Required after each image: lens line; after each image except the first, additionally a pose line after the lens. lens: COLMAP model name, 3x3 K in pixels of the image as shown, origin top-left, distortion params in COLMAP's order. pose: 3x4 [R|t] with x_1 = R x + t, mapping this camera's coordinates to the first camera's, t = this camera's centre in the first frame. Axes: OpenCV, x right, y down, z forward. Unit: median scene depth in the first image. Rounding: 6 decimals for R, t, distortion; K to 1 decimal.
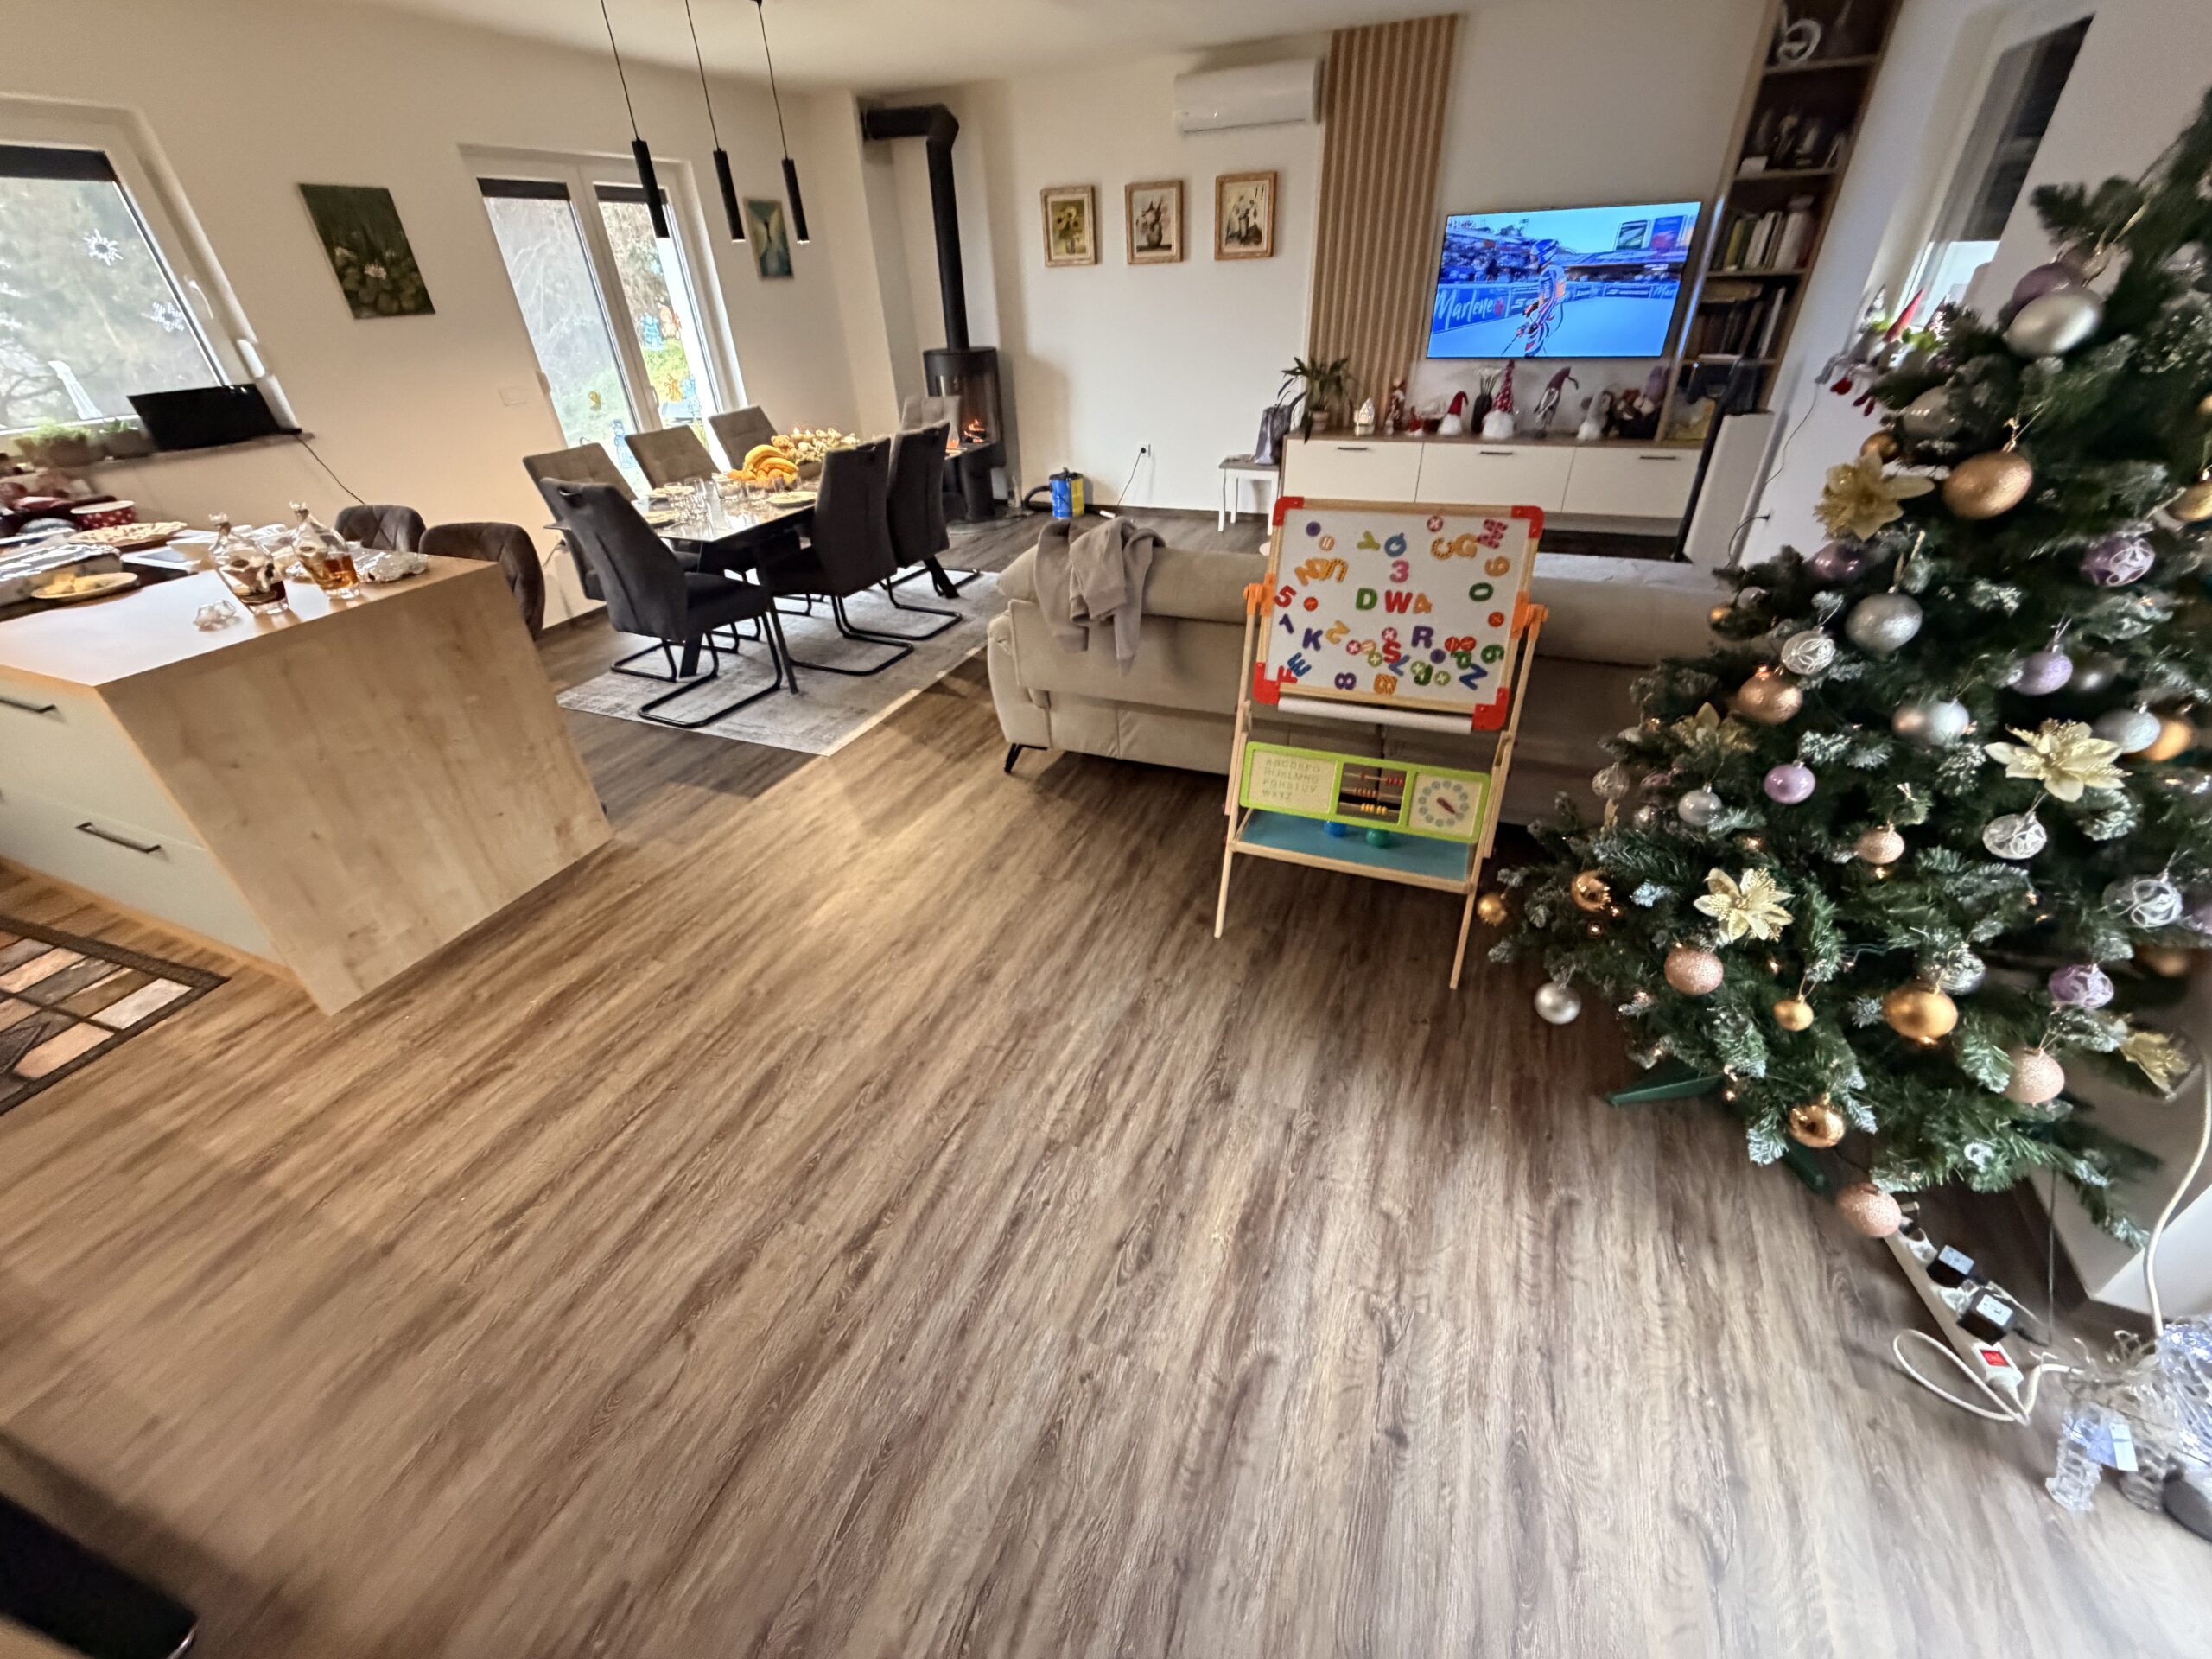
lens RADIAL K [[876.9, 0, 1106.9], [0, 876.9, 824.2], [0, 0, 1]] dist [-0.003058, 0.000676]
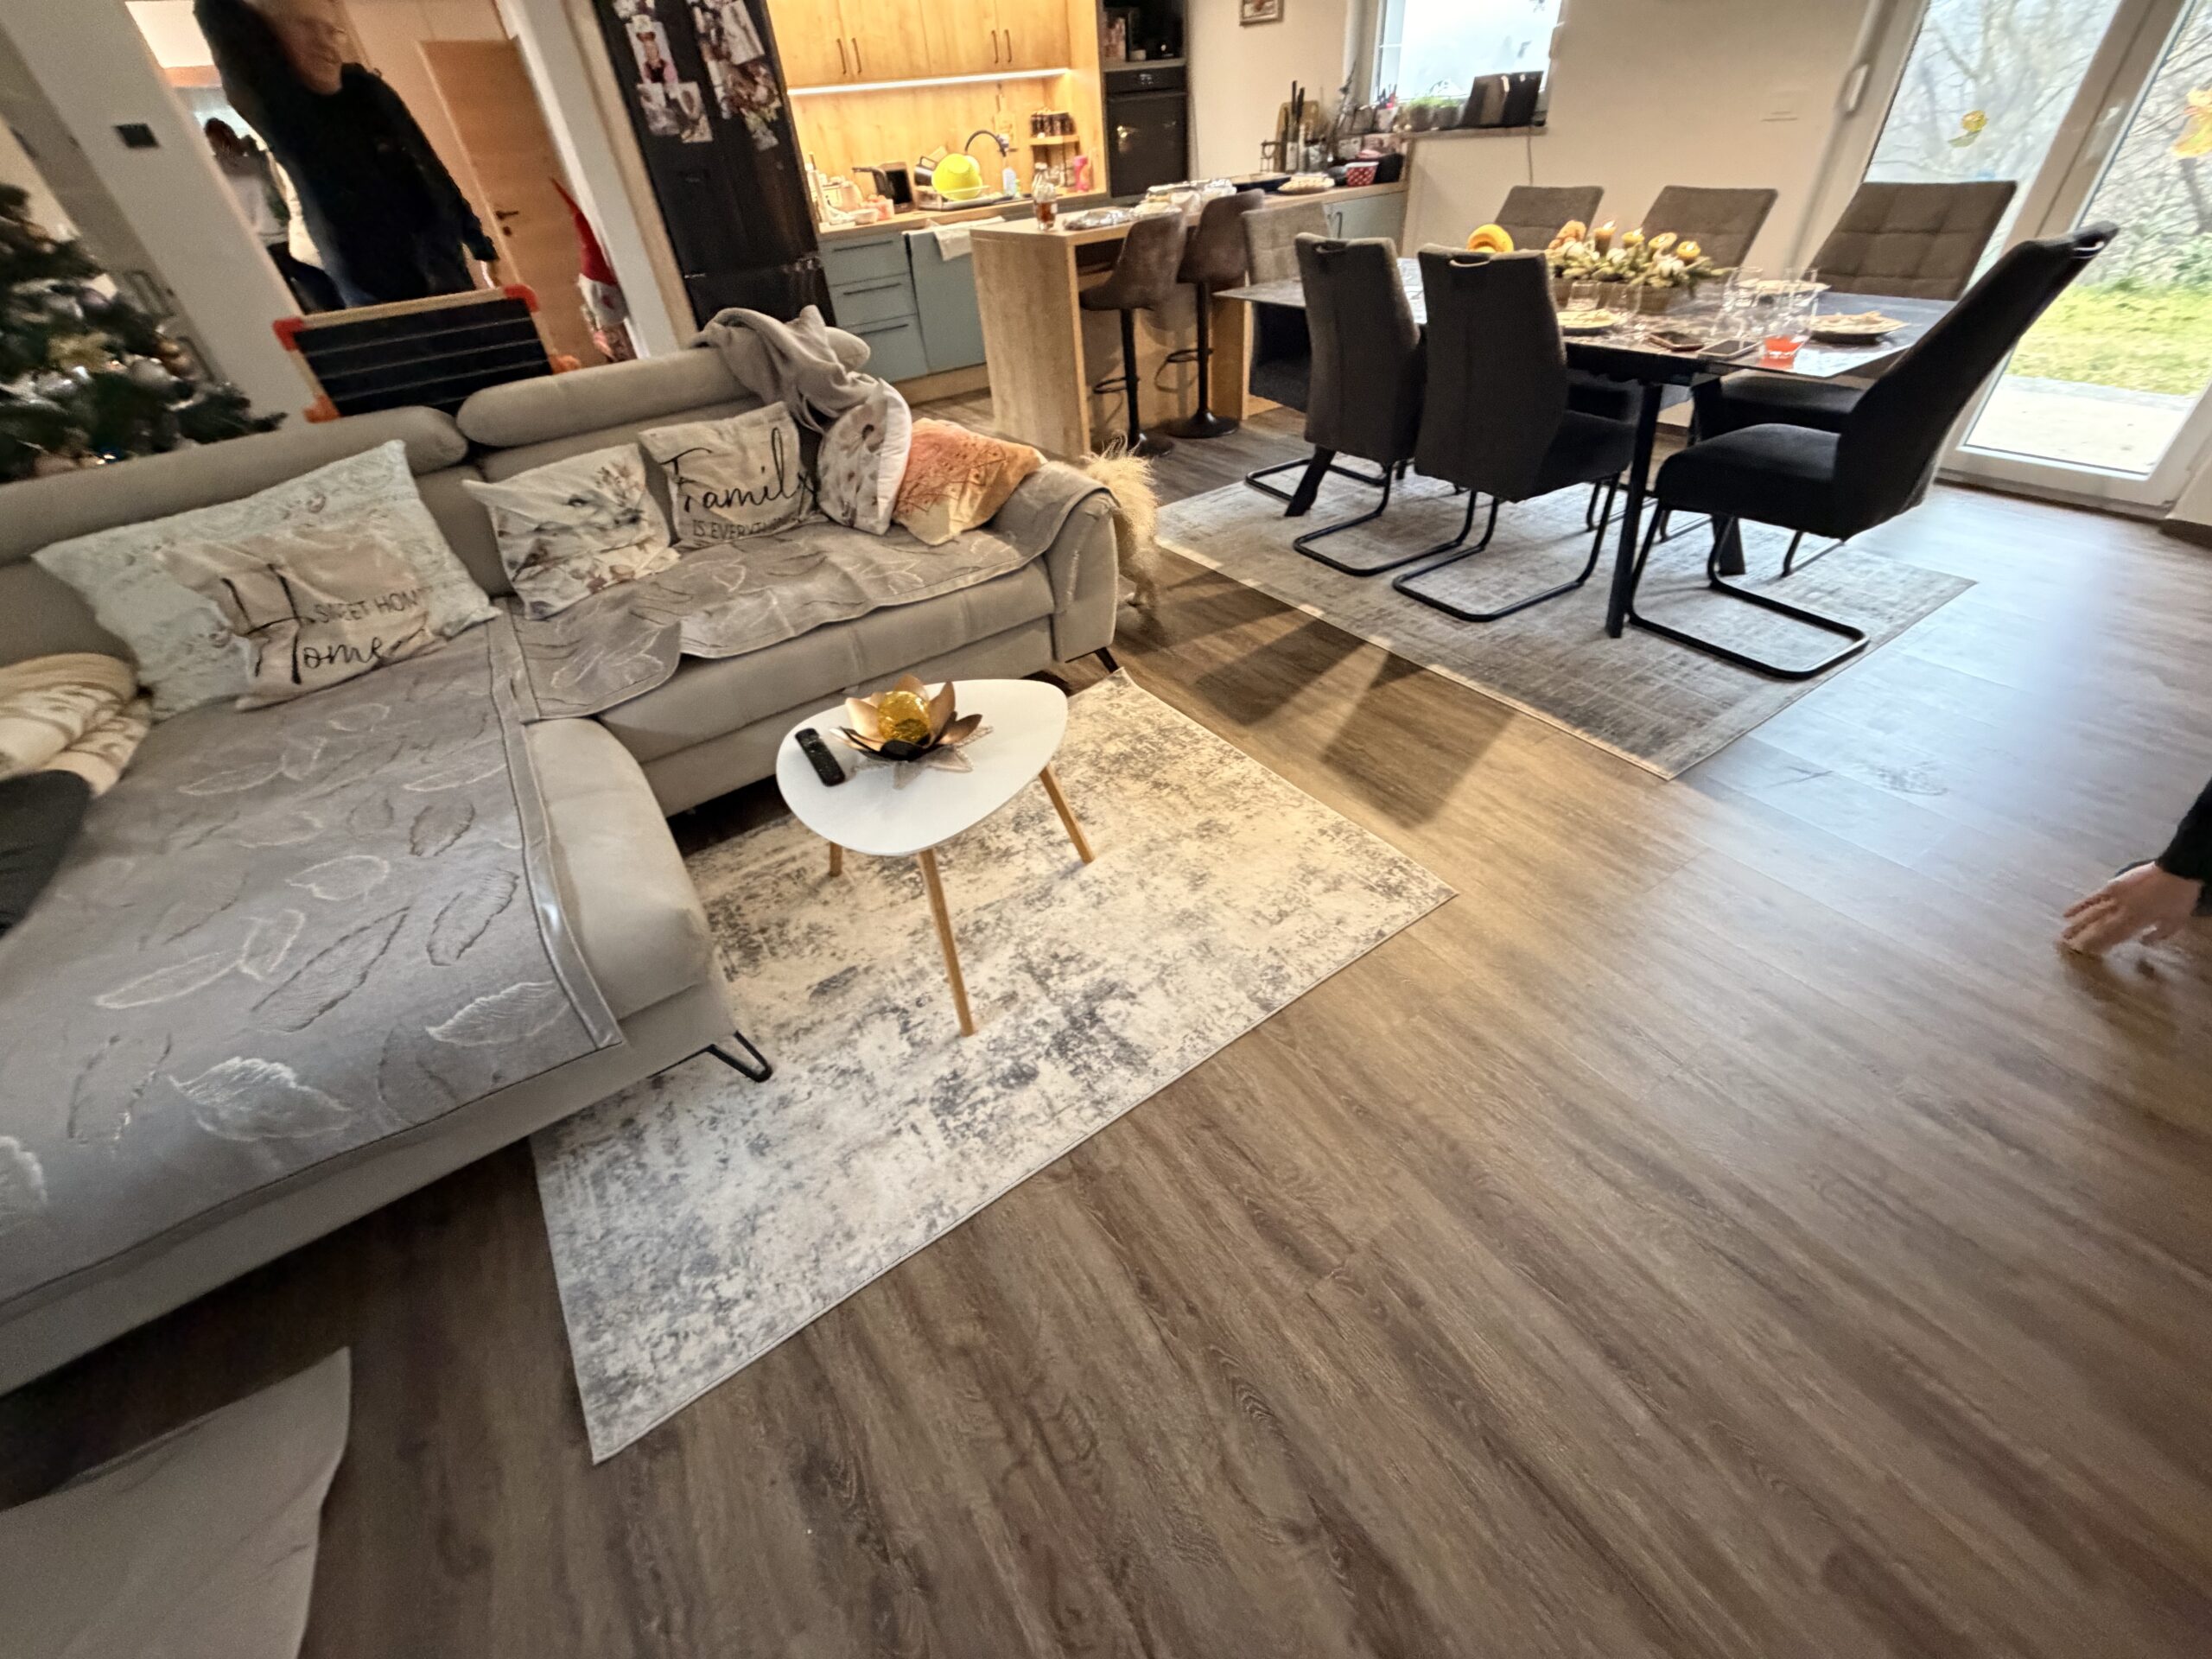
lens RADIAL K [[876.9, 0, 1103.8], [0, 876.9, 836.0], [0, 0, 1]] dist [-0.003058, 0.000676]
pose [[-0.548422, 0.590145, -0.592421, 0.458097], [-0.366632, 0.467039, 0.804646, -0.639462], [0.751541, 0.658486, -0.039768, 1.103851]]
